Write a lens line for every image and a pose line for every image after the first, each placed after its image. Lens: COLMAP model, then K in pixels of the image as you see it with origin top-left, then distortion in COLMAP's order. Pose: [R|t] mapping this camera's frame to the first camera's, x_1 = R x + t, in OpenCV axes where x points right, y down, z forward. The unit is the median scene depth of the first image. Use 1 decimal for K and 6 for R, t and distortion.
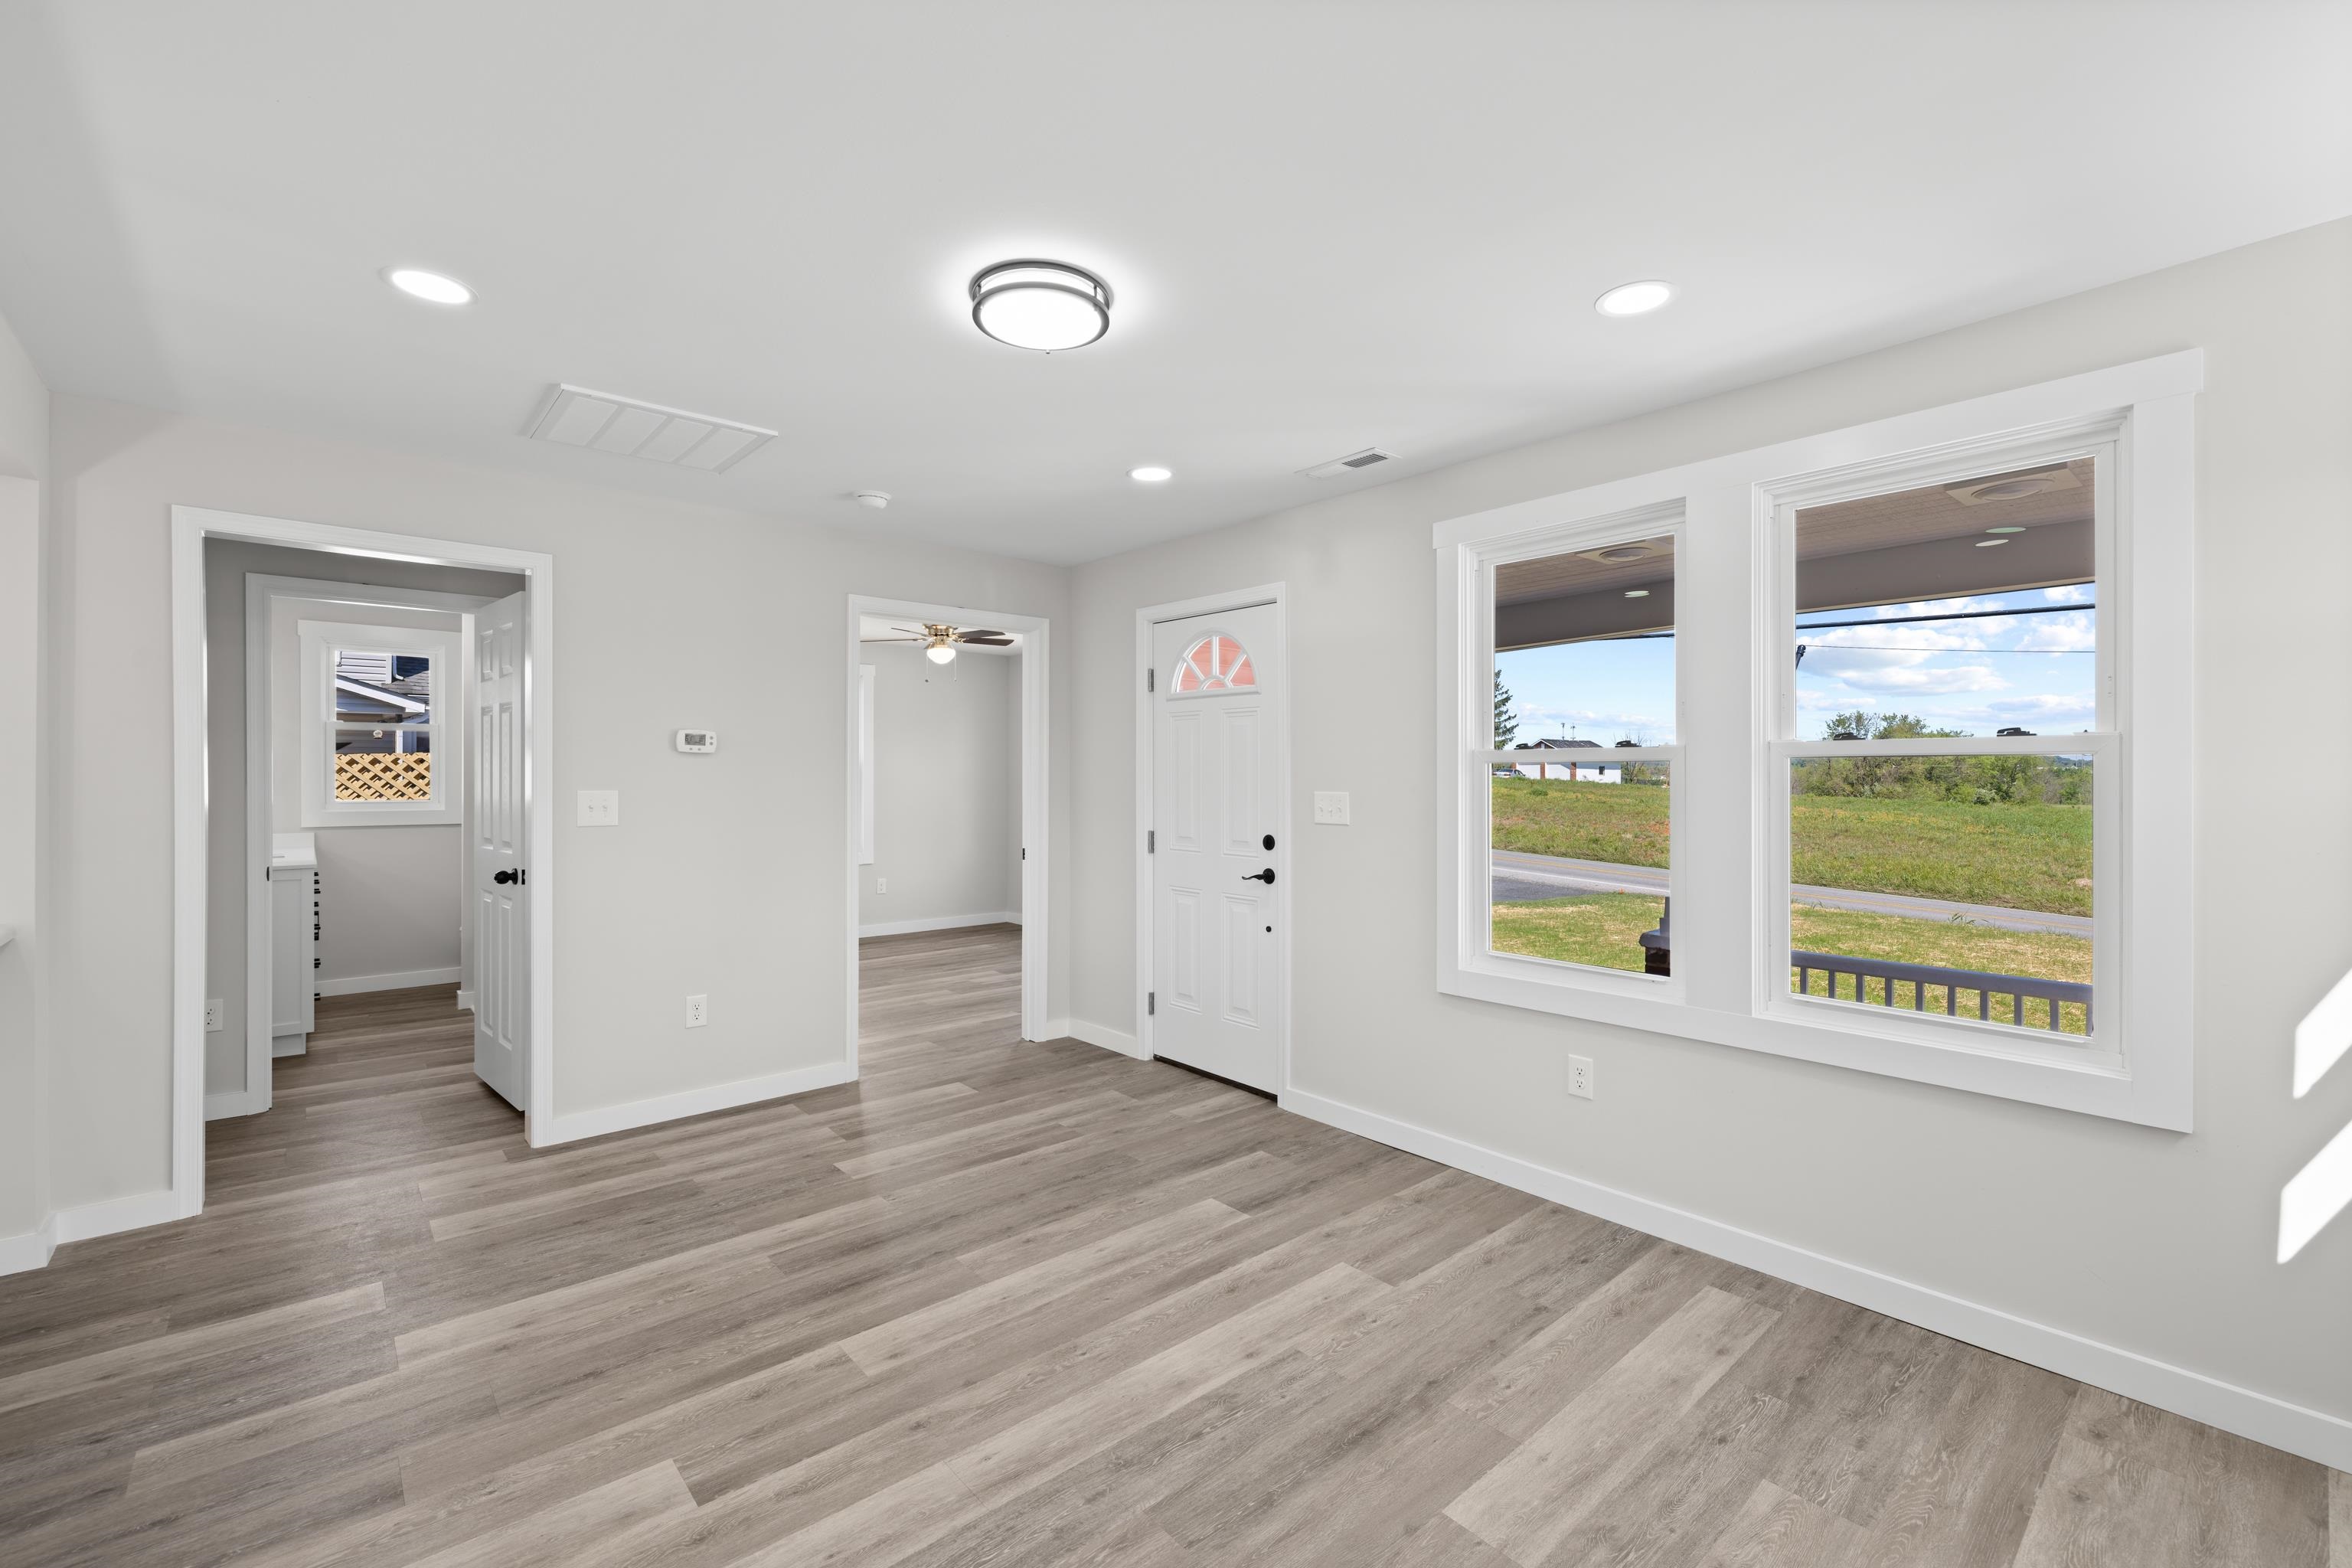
lens RADIAL K [[1014.0, 0, 1171.3], [0, 1014.0, 782.9], [0, 0, 1]] dist [-0.001780, 0.000364]
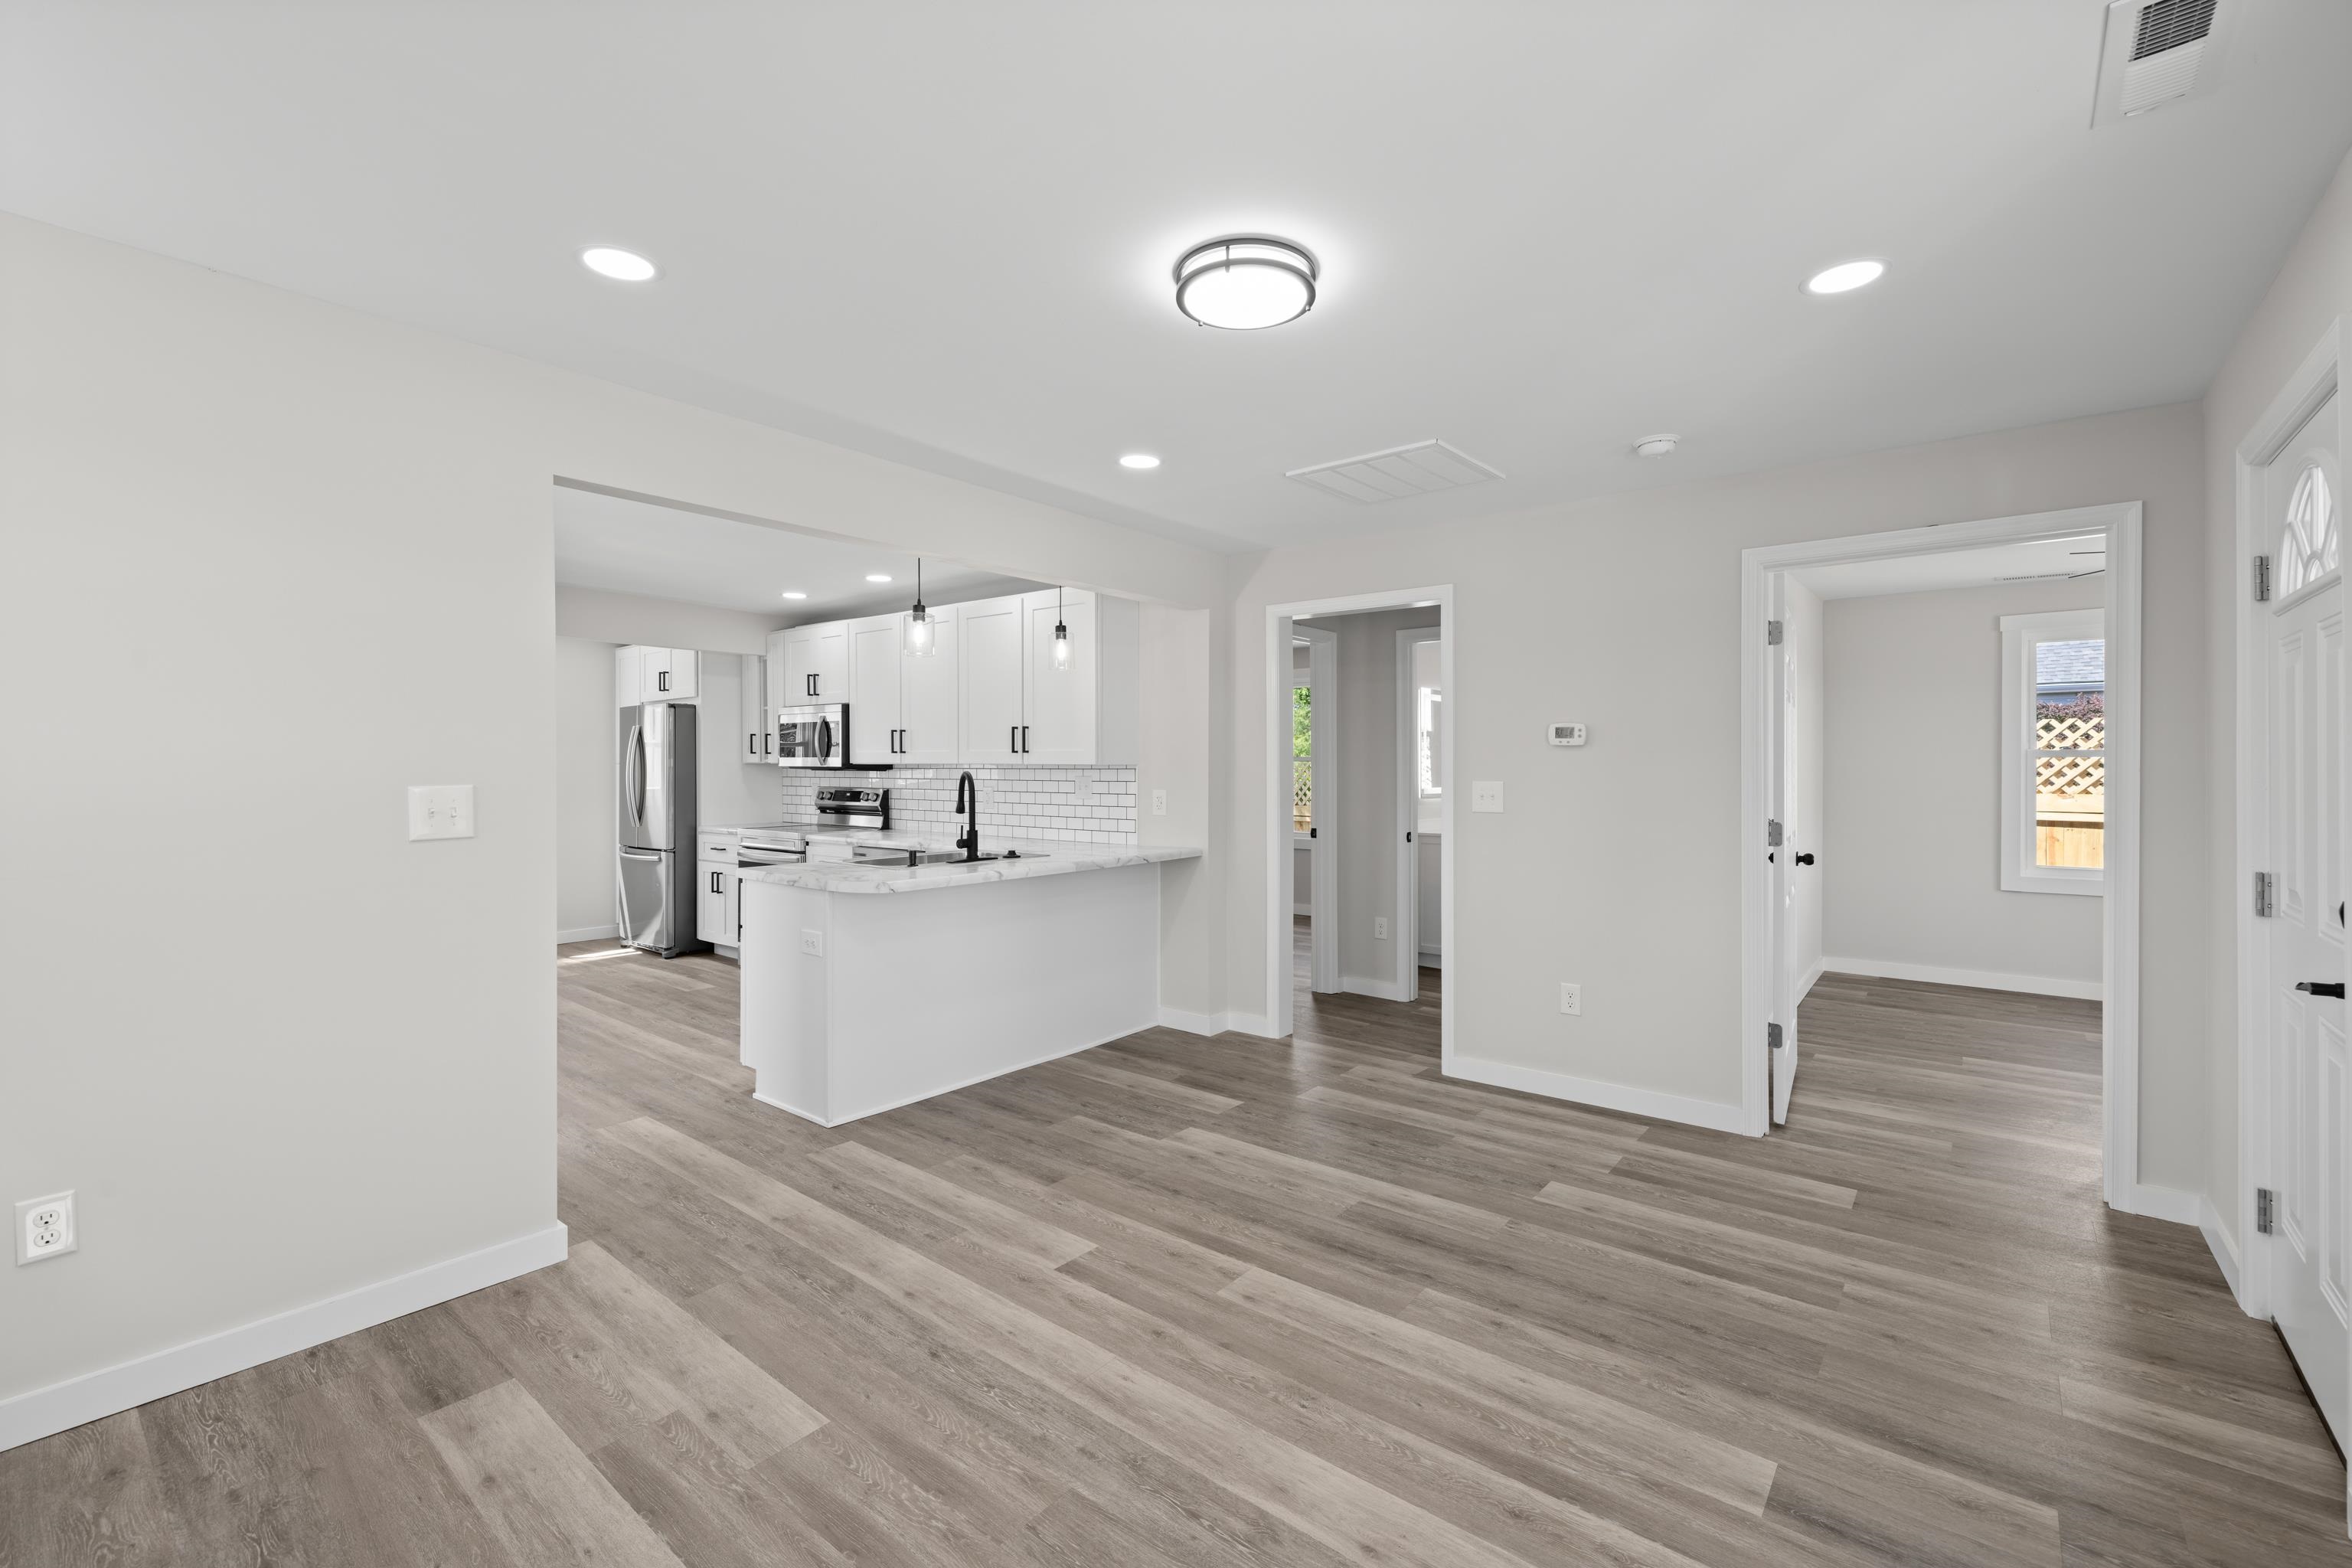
lens RADIAL K [[1014.0, 0, 1182.7], [0, 1014.0, 772.7], [0, 0, 1]] dist [-0.001780, 0.000364]
pose [[0.156929, 0.000522, -0.987610, 0.637154], [-0.007800, 0.999969, -0.000711, 0.002076], [0.987579, 0.007815, 0.156928, 0.608057]]
